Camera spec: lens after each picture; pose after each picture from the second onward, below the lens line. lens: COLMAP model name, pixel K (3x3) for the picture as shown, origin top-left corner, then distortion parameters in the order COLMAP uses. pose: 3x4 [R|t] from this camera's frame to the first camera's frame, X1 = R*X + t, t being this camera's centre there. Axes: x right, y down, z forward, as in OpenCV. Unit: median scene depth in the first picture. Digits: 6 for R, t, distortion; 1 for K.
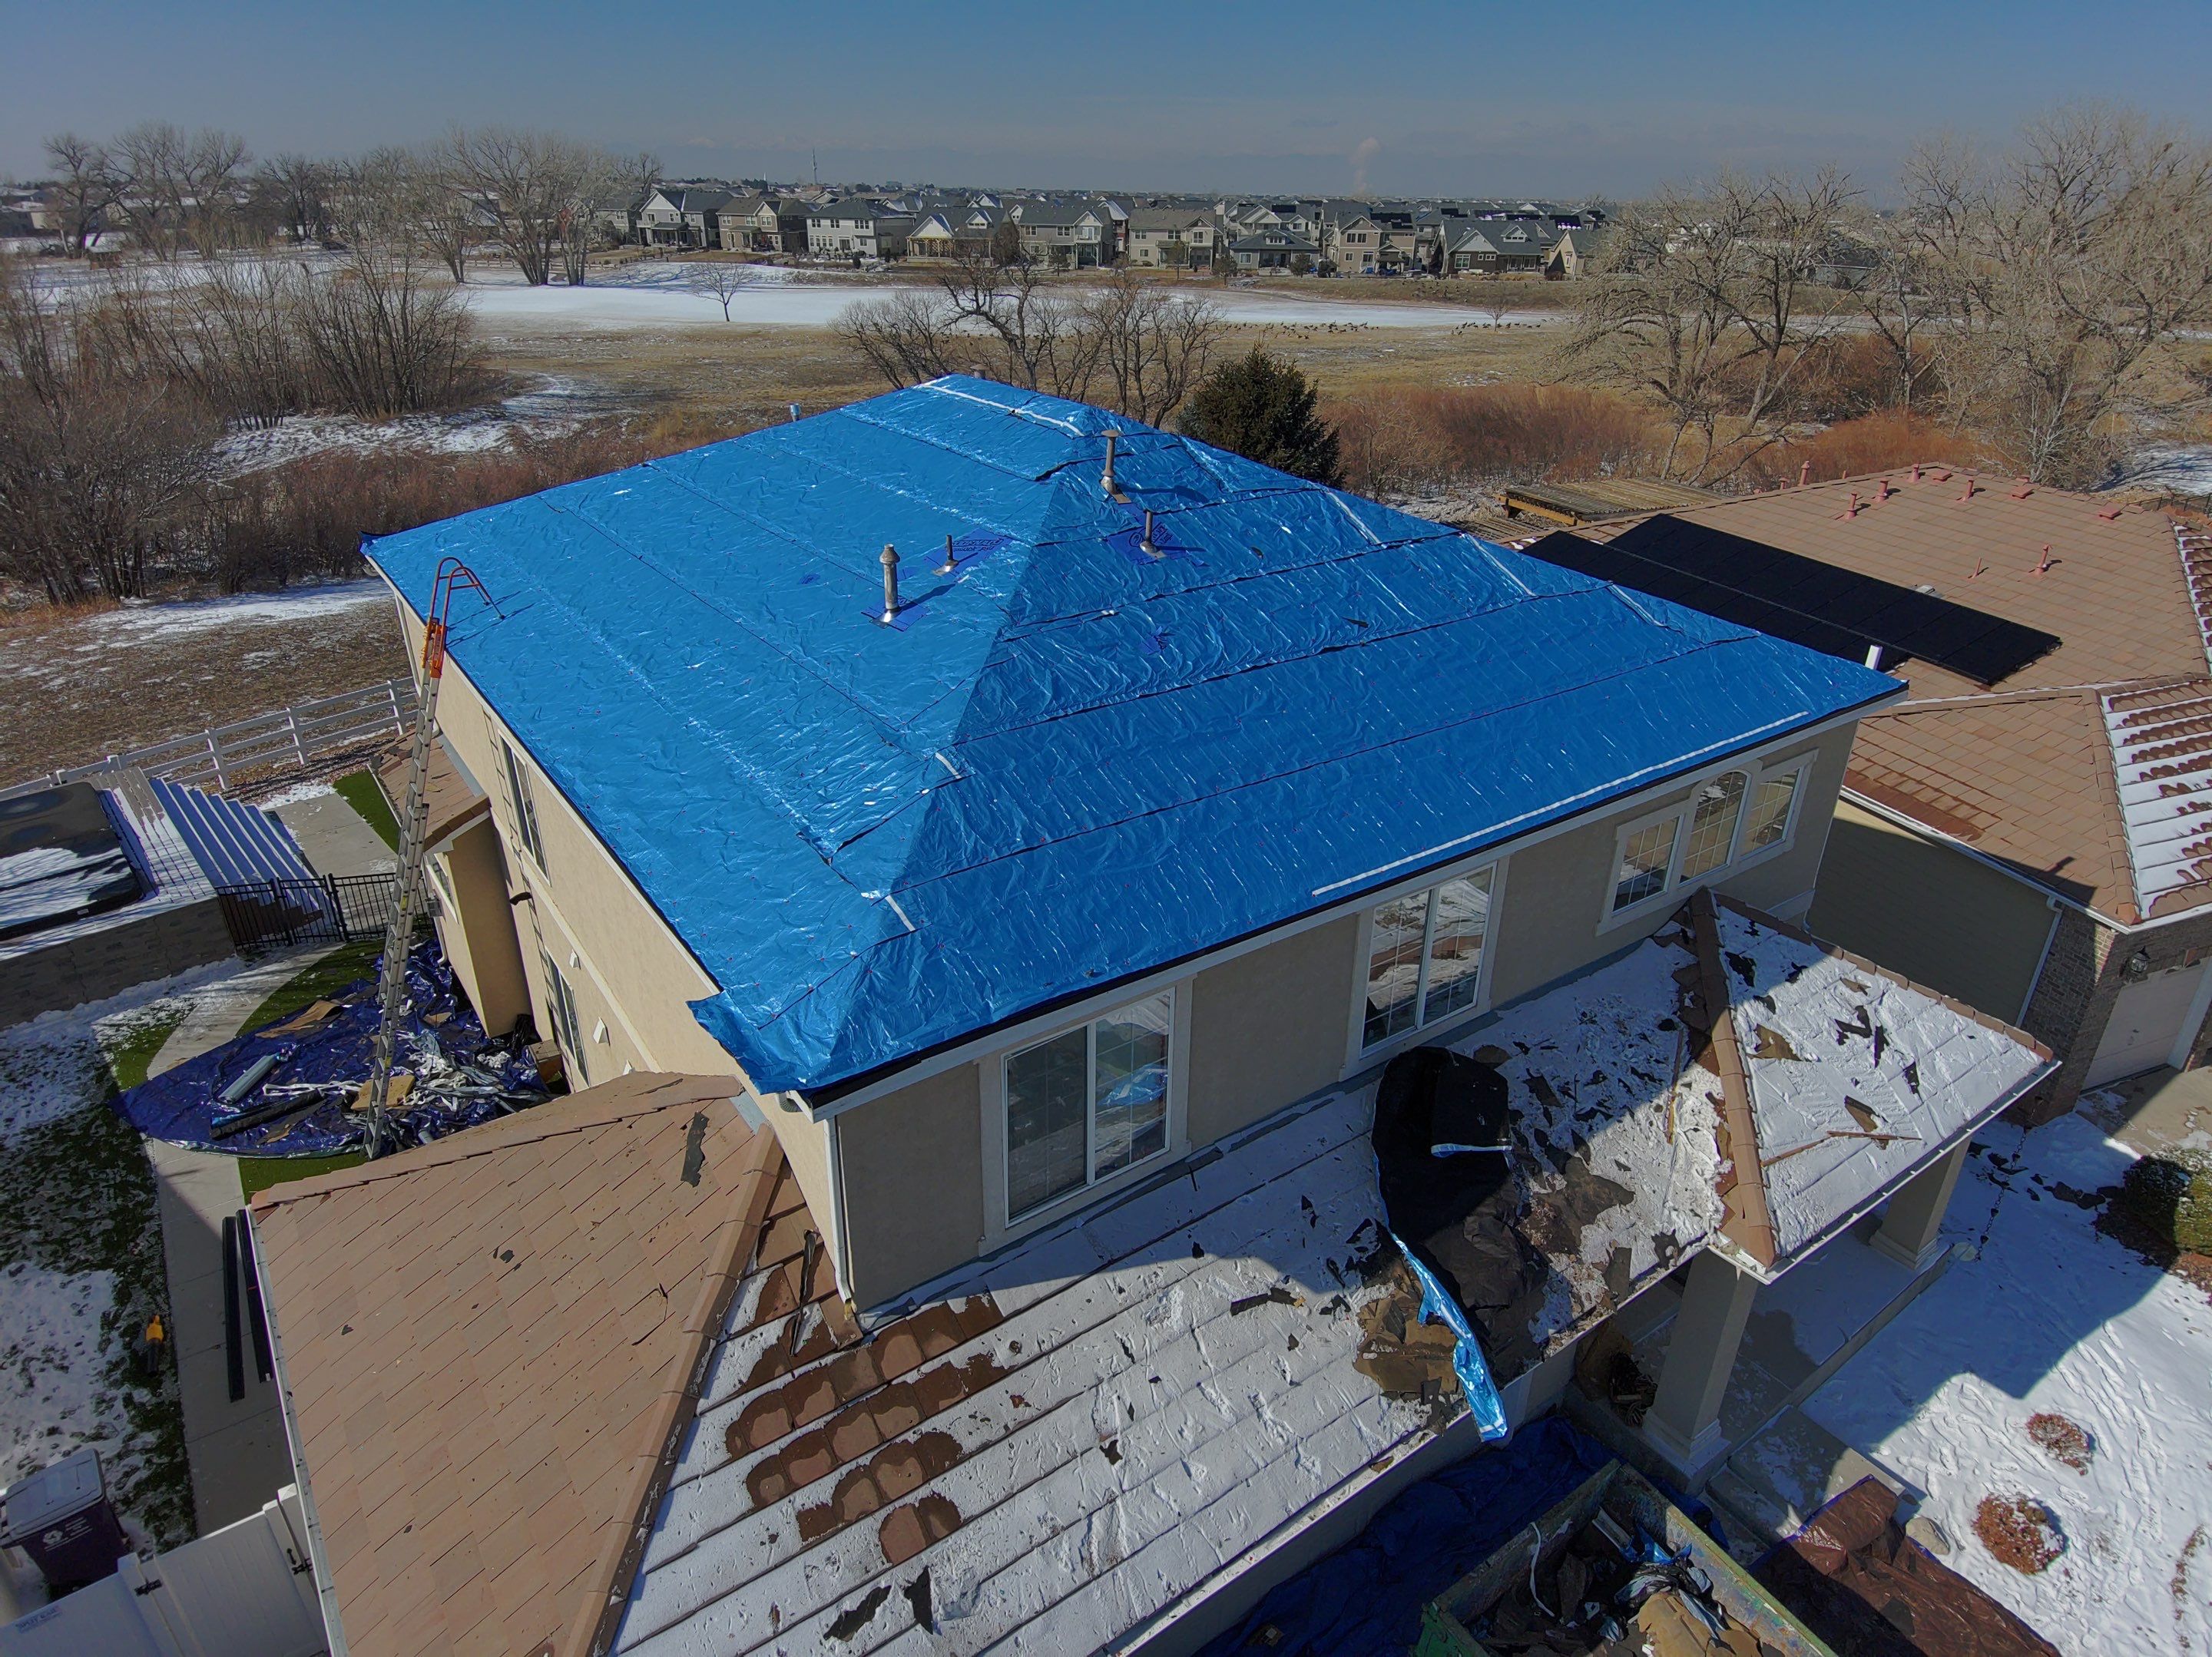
lens RADIAL K [[1333.2, 0, 1097.0], [0, 1333.2, 786.5], [0, 0, 1]] dist [0.038084, -0.069016]
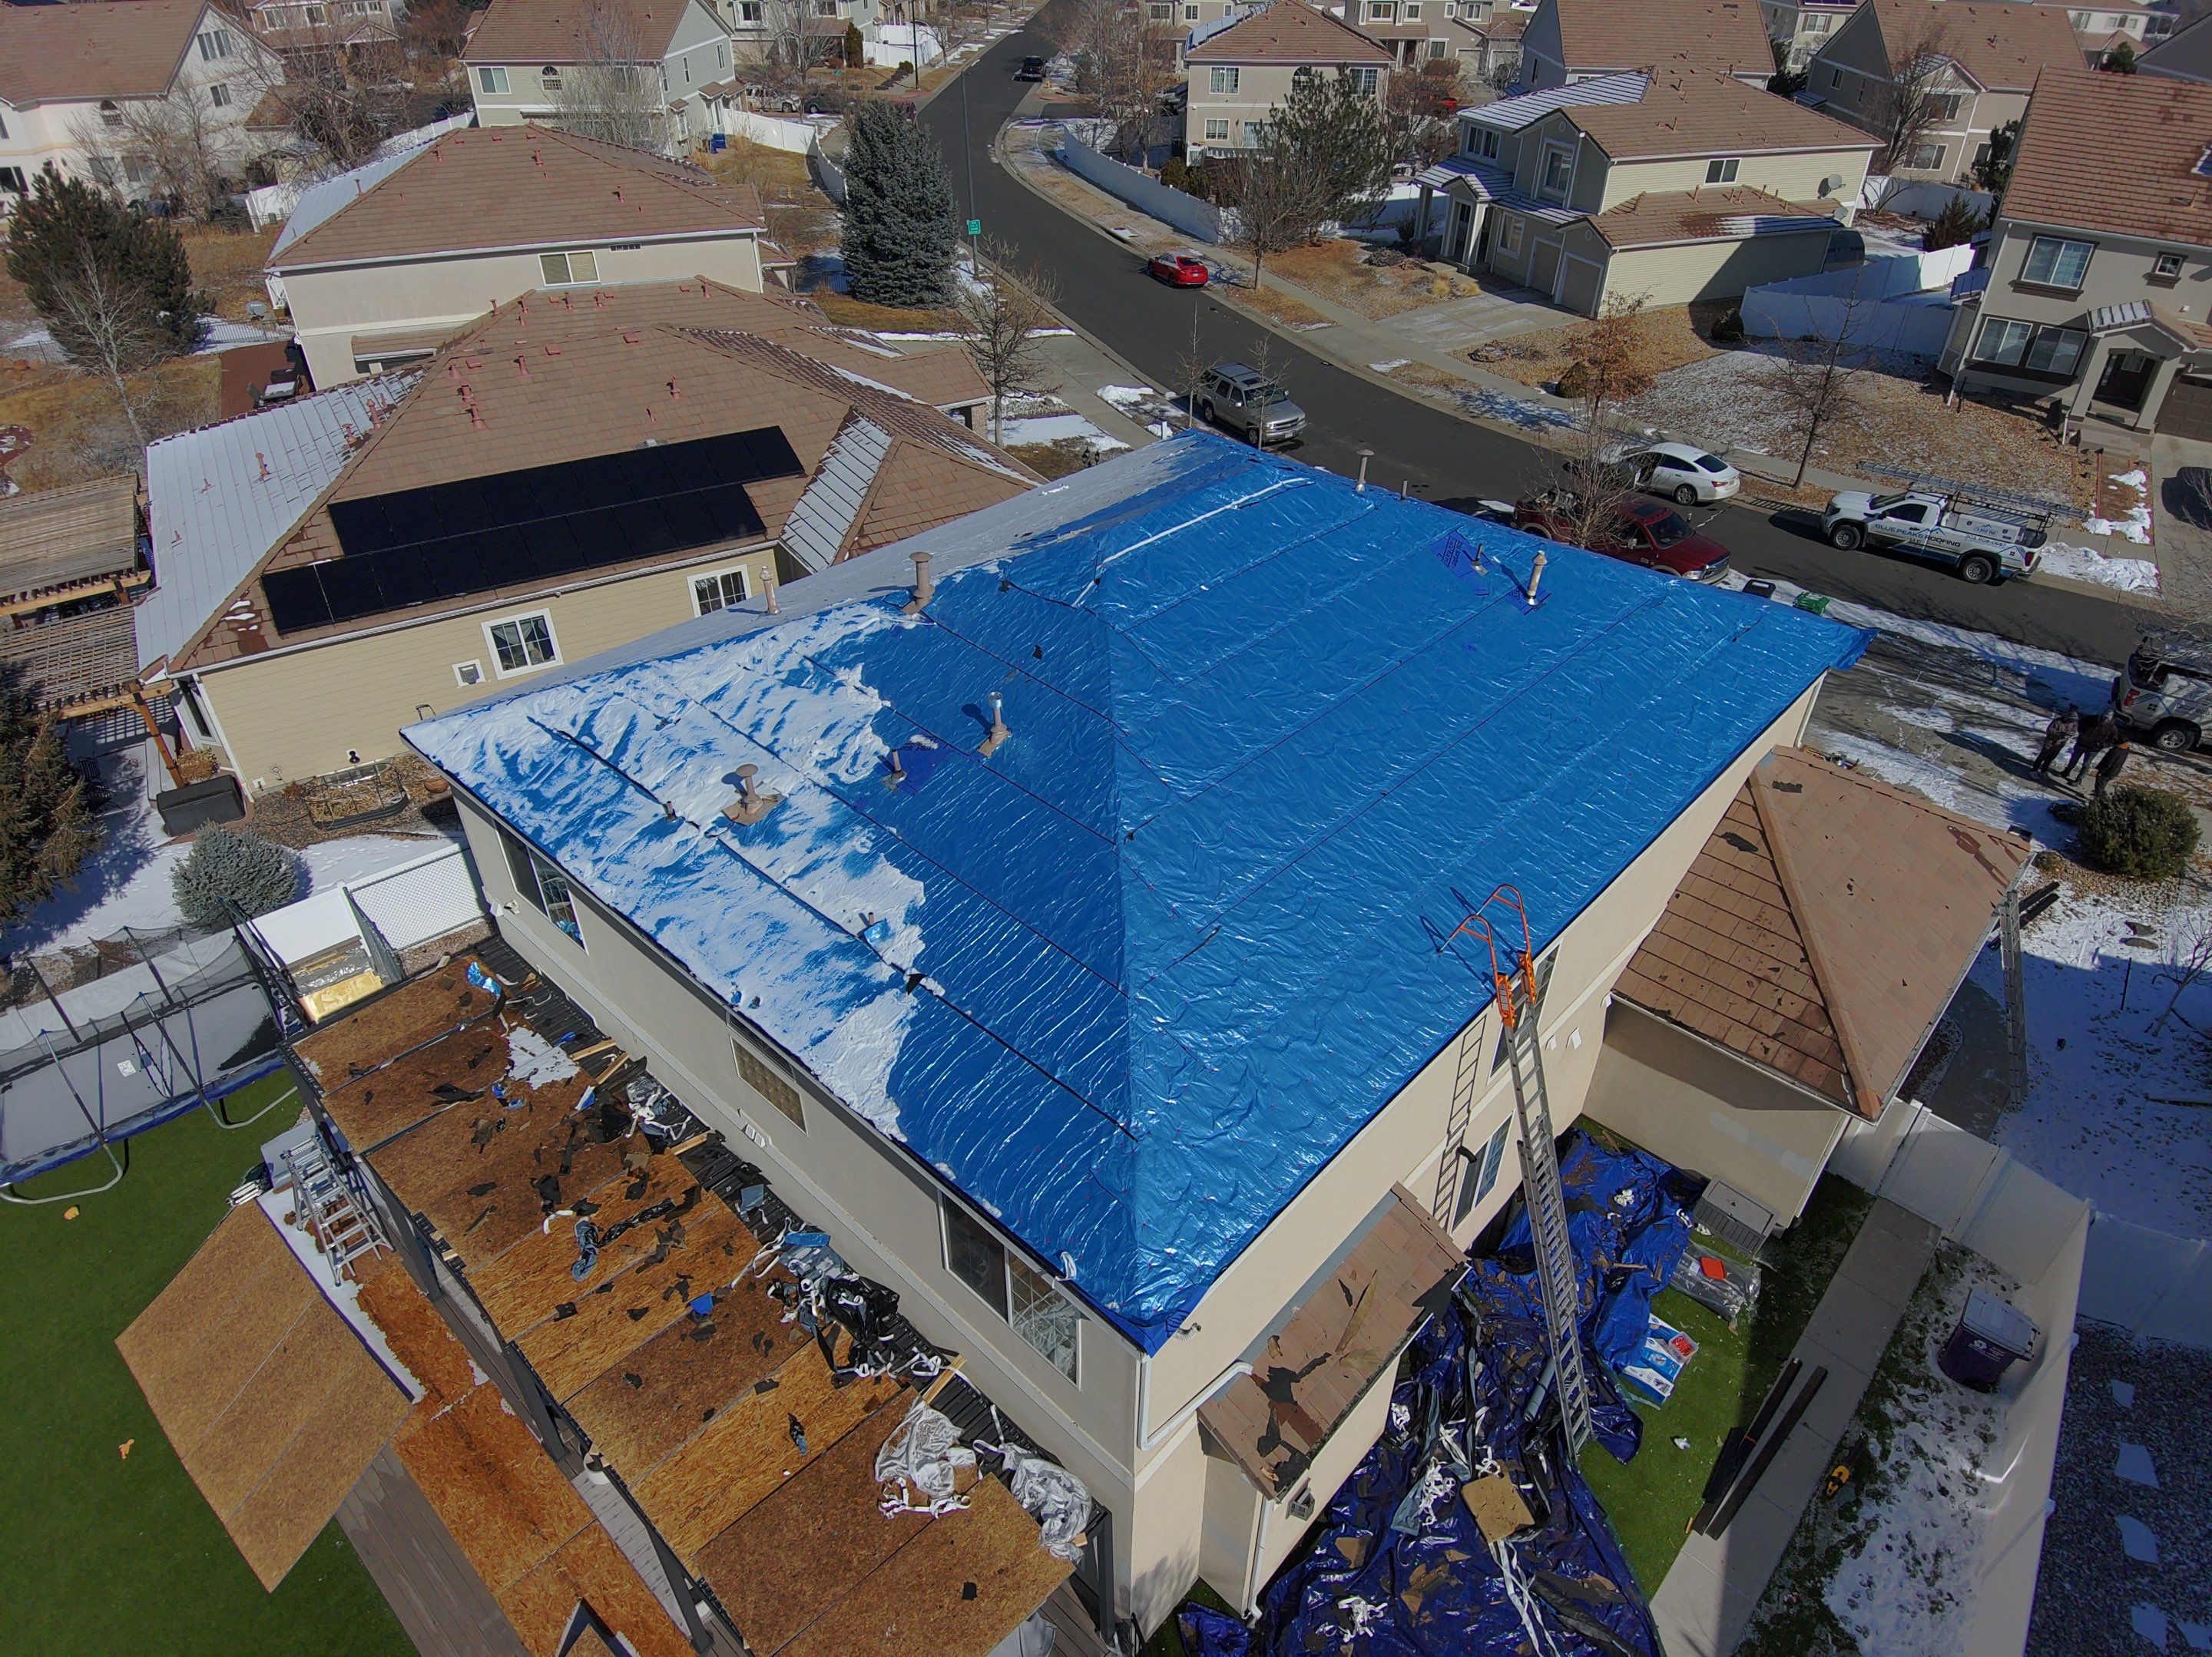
lens RADIAL K [[1333.2, 0, 1097.0], [0, 1333.2, 786.5], [0, 0, 1]] dist [0.038084, -0.069016]
pose [[-0.212720, -0.556750, 0.802982, -0.843254], [0.387519, 0.706328, 0.592393, -0.652321], [-0.896983, 0.437185, 0.065501, 0.902185]]
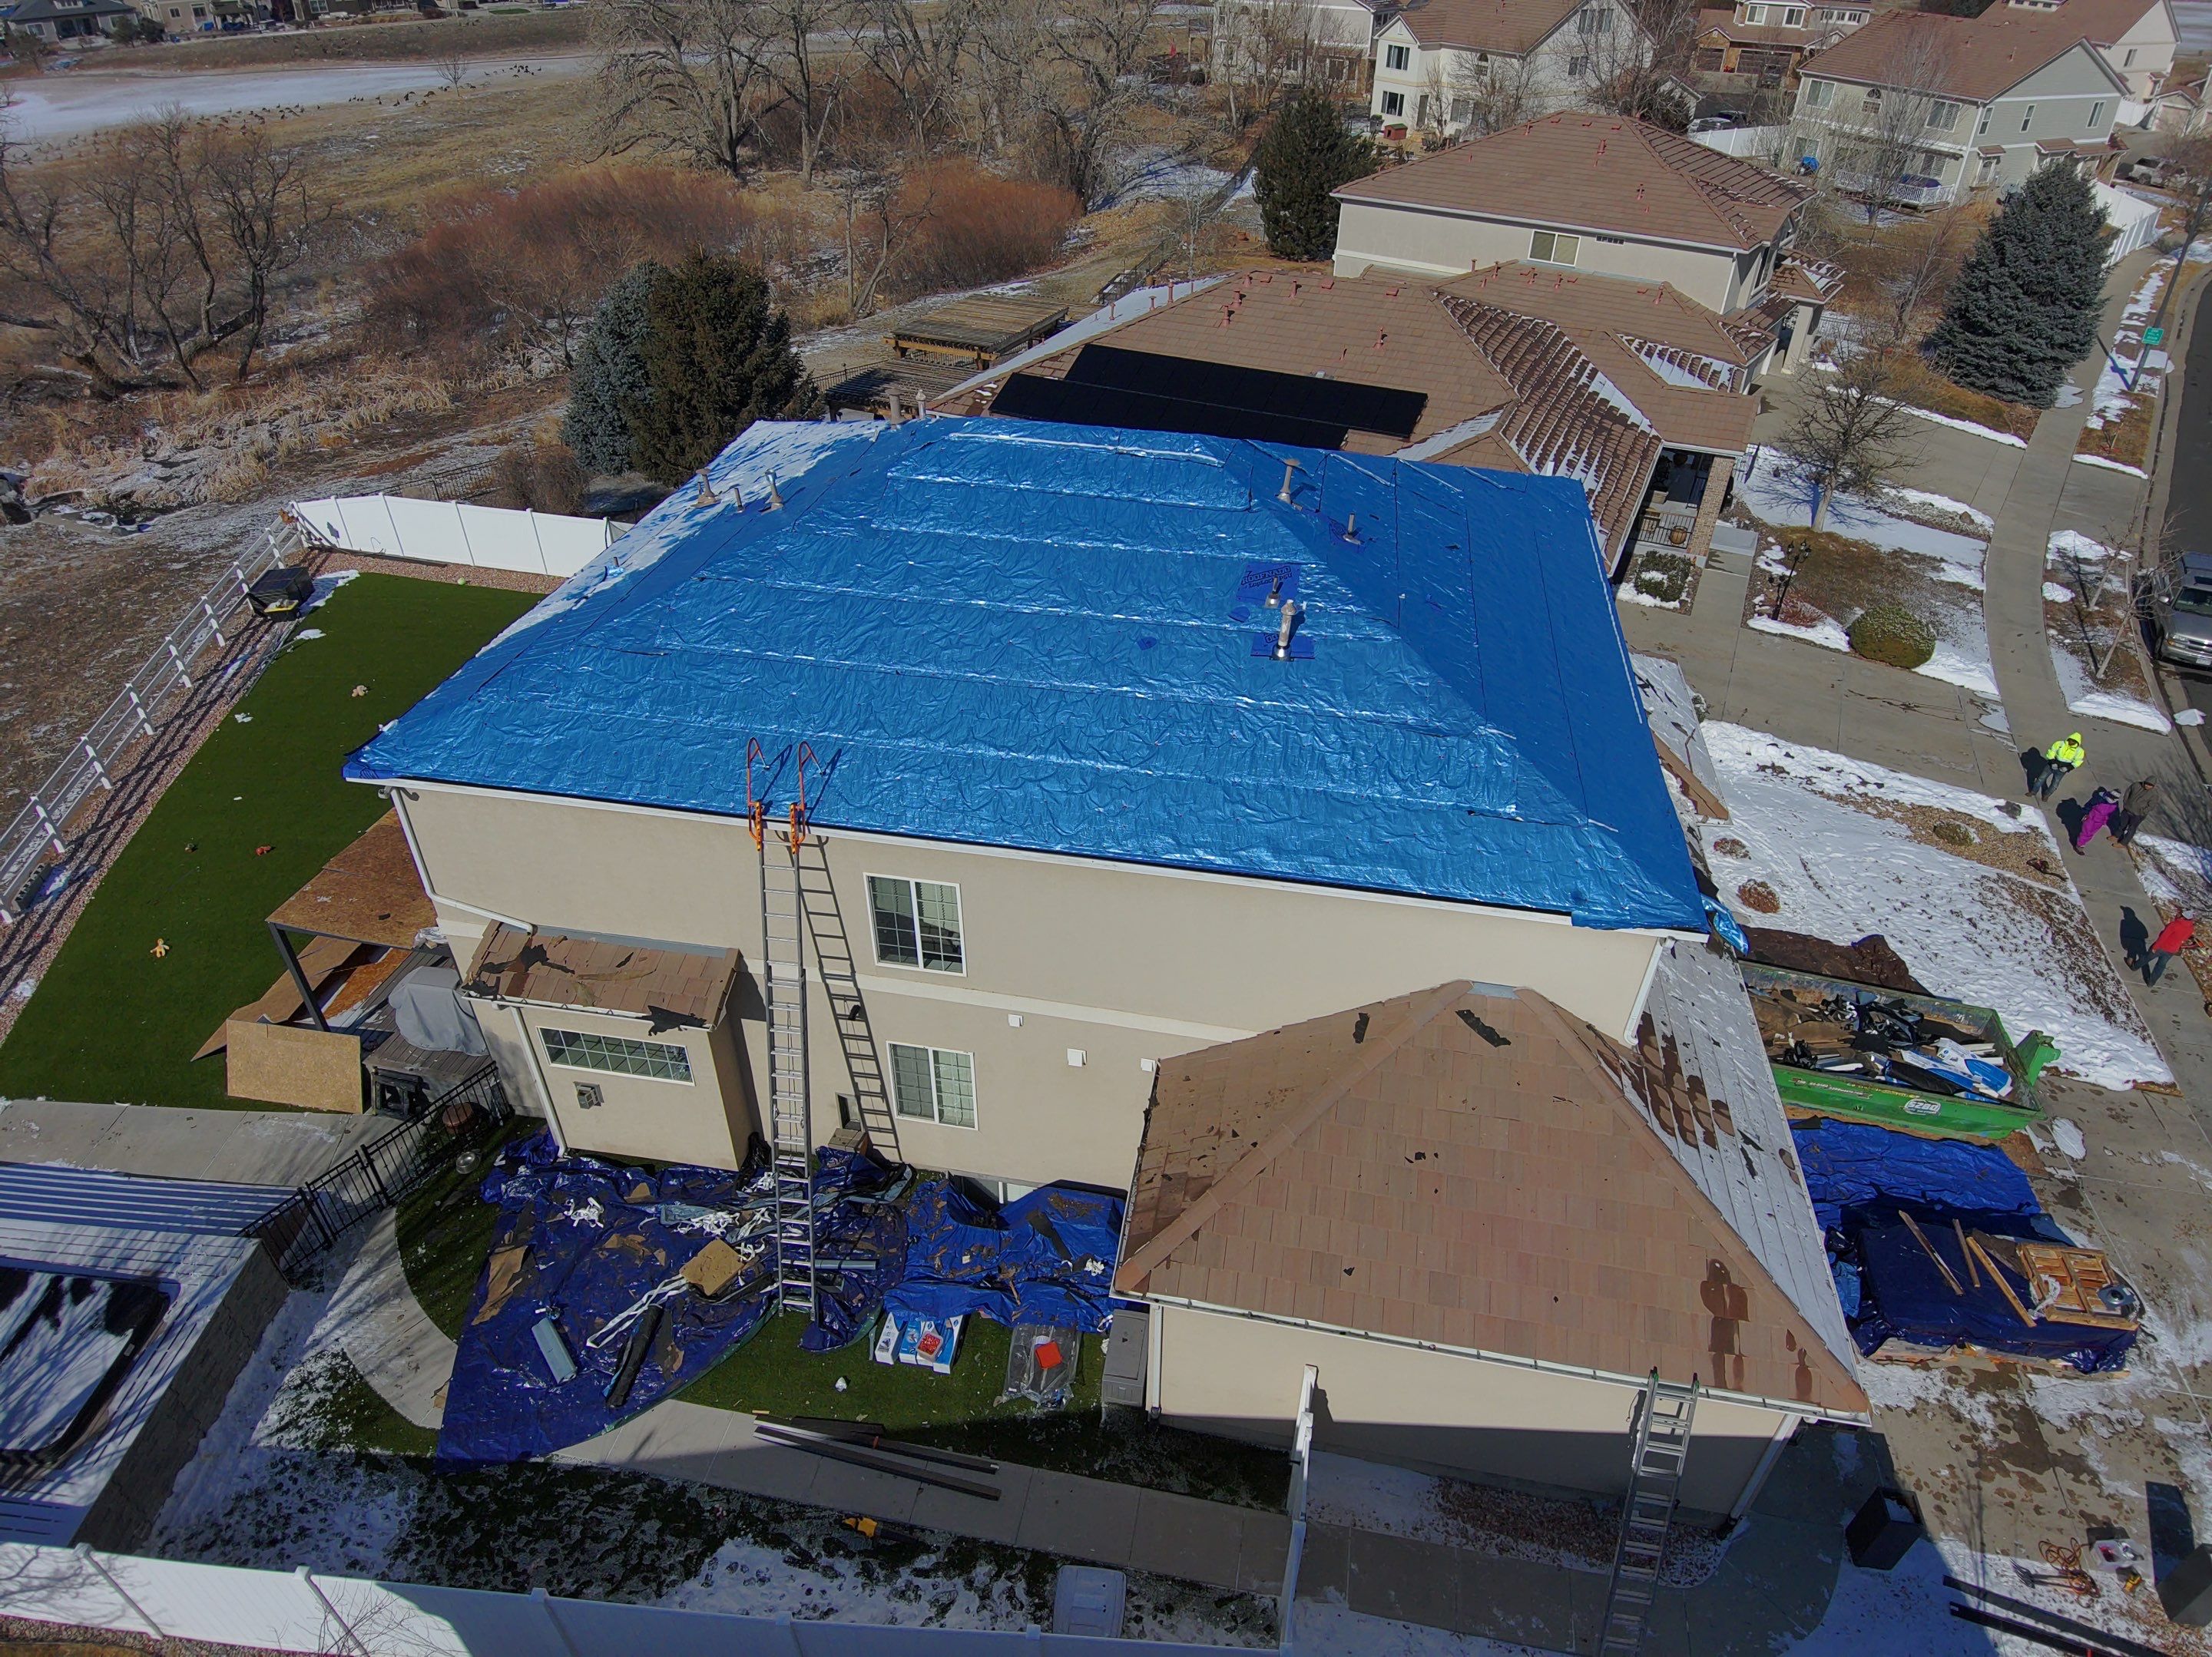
lens RADIAL K [[1322.8, 0, 1112.6], [0, 1322.8, 791.3], [0, 0, 1]] dist [0.056029, -0.085981]
pose [[0.710178, -0.399860, 0.579447, -0.699192], [0.283255, 0.915783, 0.284795, -0.271247], [-0.644526, -0.038123, 0.763631, 0.061753]]
